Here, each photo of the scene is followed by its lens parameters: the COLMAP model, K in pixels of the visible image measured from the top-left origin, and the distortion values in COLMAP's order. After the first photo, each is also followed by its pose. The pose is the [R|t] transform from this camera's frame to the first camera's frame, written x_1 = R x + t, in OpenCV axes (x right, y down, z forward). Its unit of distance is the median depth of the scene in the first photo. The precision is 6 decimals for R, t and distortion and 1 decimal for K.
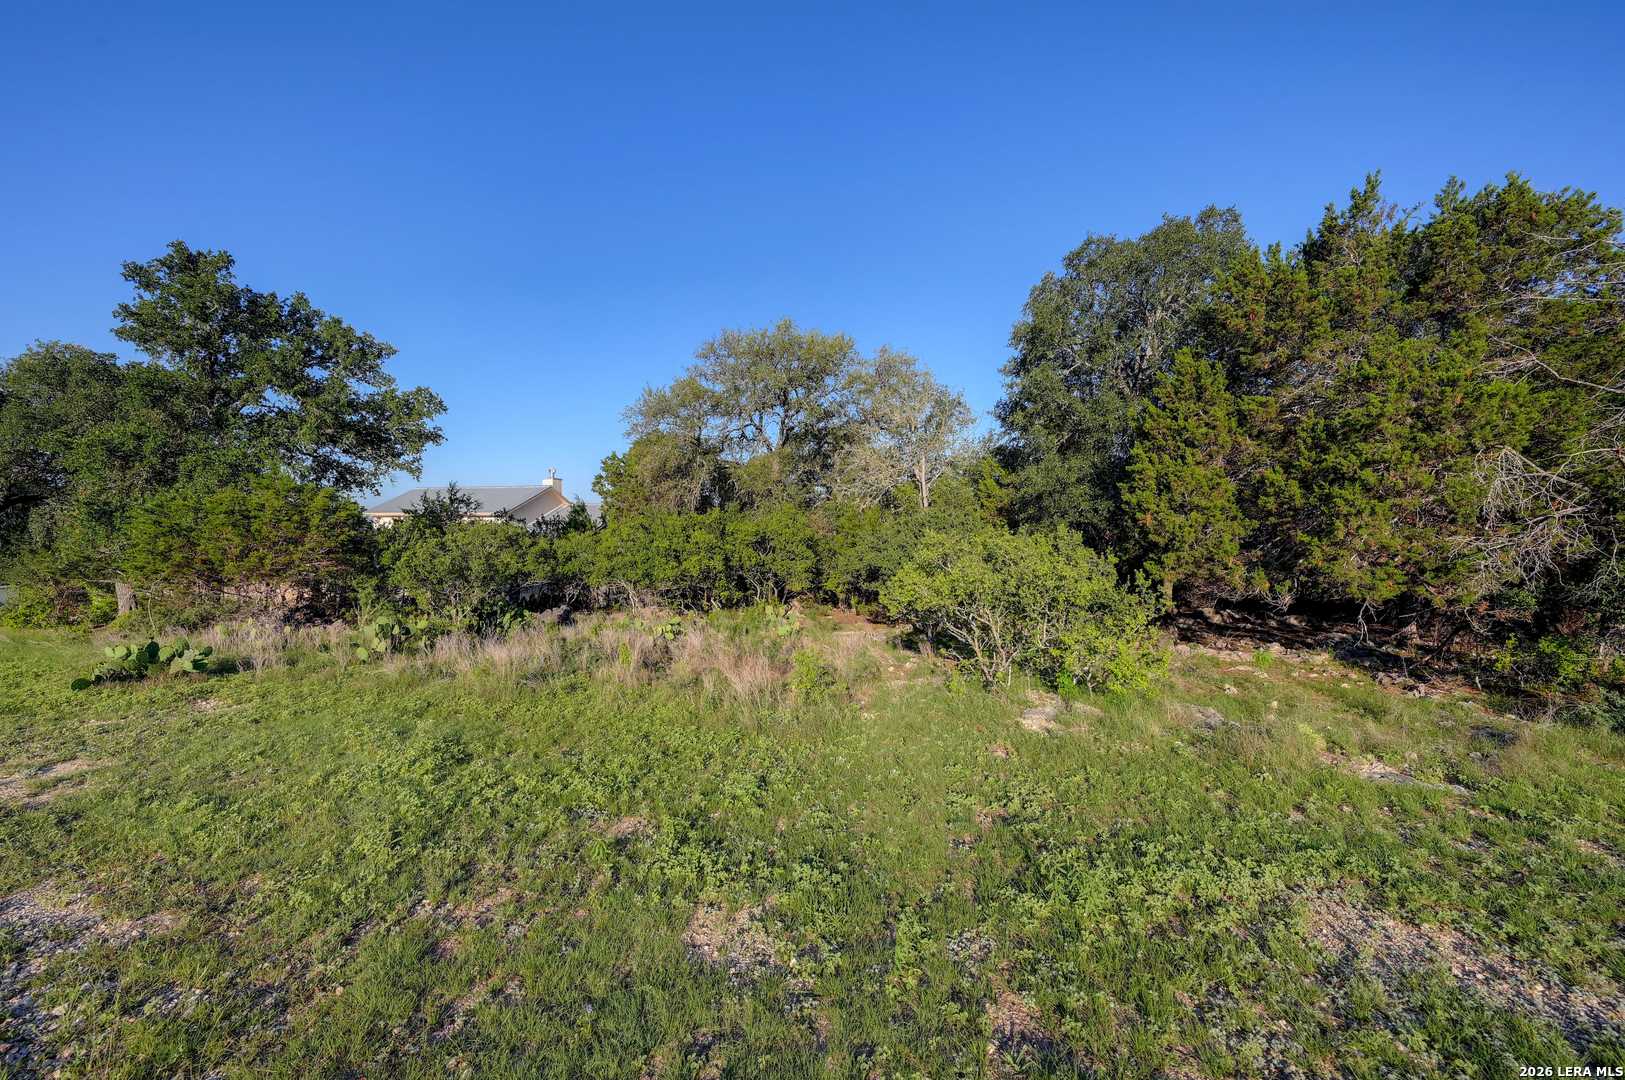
lens RADIAL K [[623.4, 0, 822.6], [0, 623.4, 532.0], [0, 0, 1]] dist [-0.000008, 0.000231]
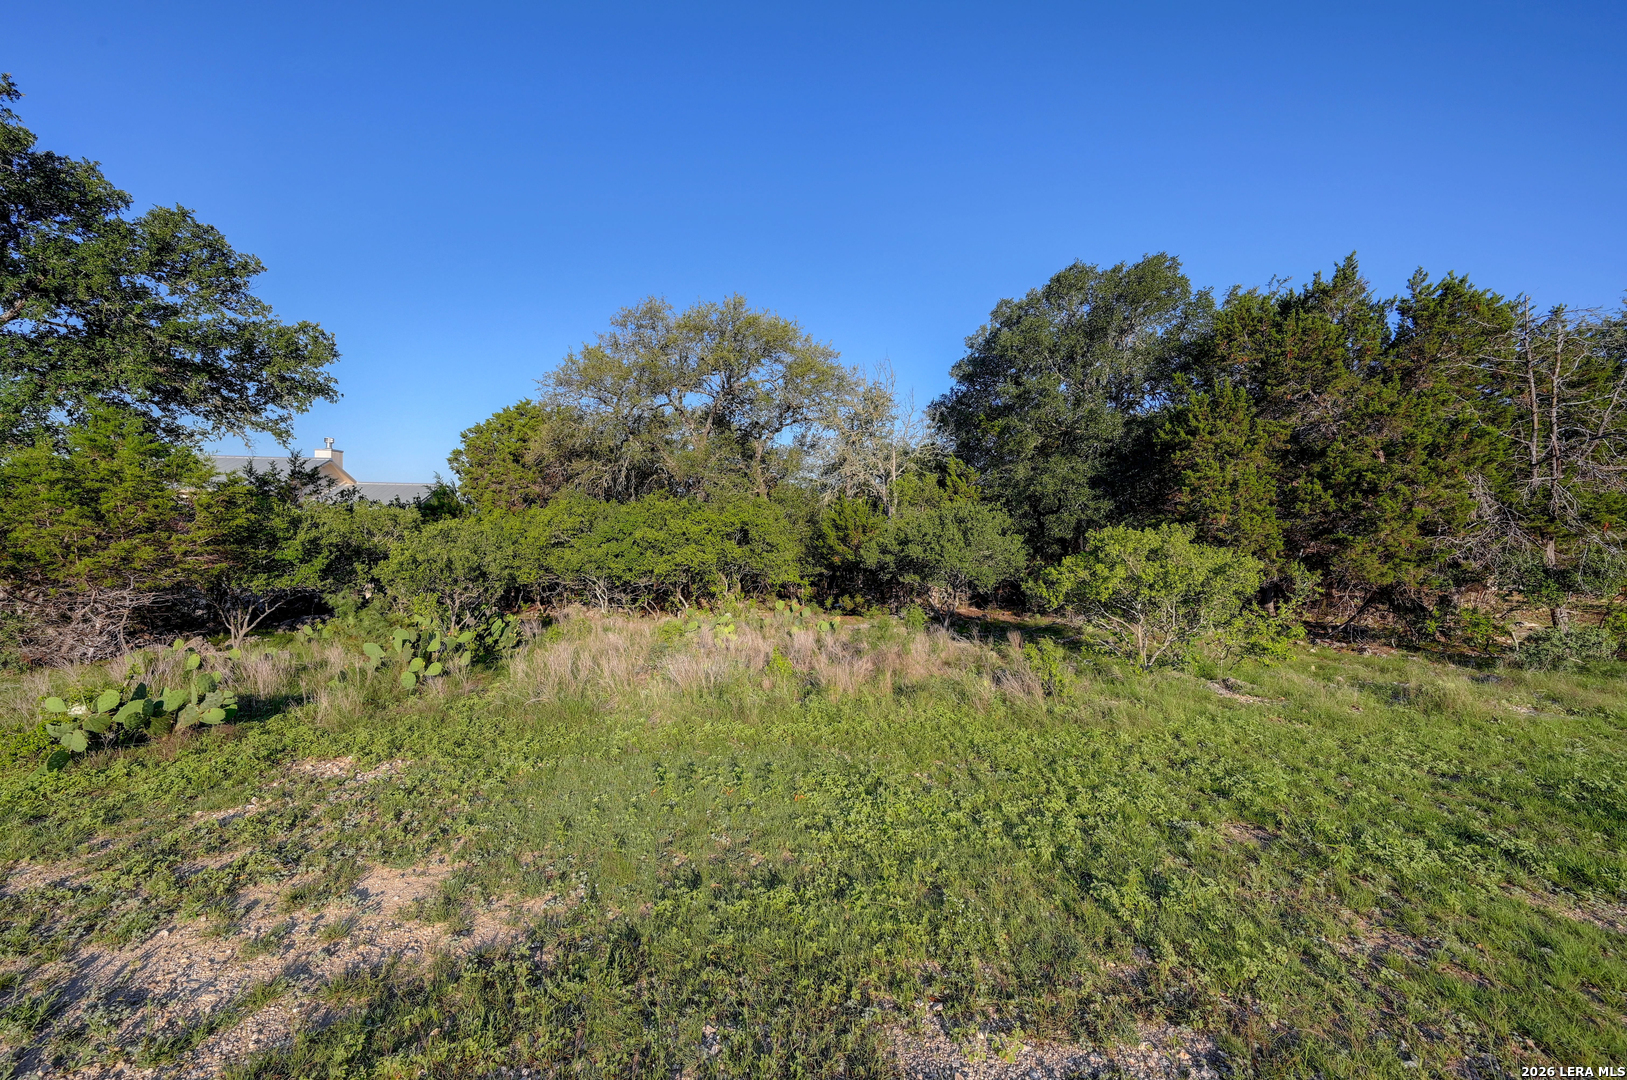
lens RADIAL K [[624.1, 0, 823.6], [0, 624.1, 532.0], [0, 0, 1]] dist [-0.000008, 0.000231]
pose [[0.940220, 0.010274, 0.340414, -0.576072], [-0.015388, 0.999806, 0.012327, 0.001725], [-0.340221, -0.016828, 0.940195, 0.146971]]
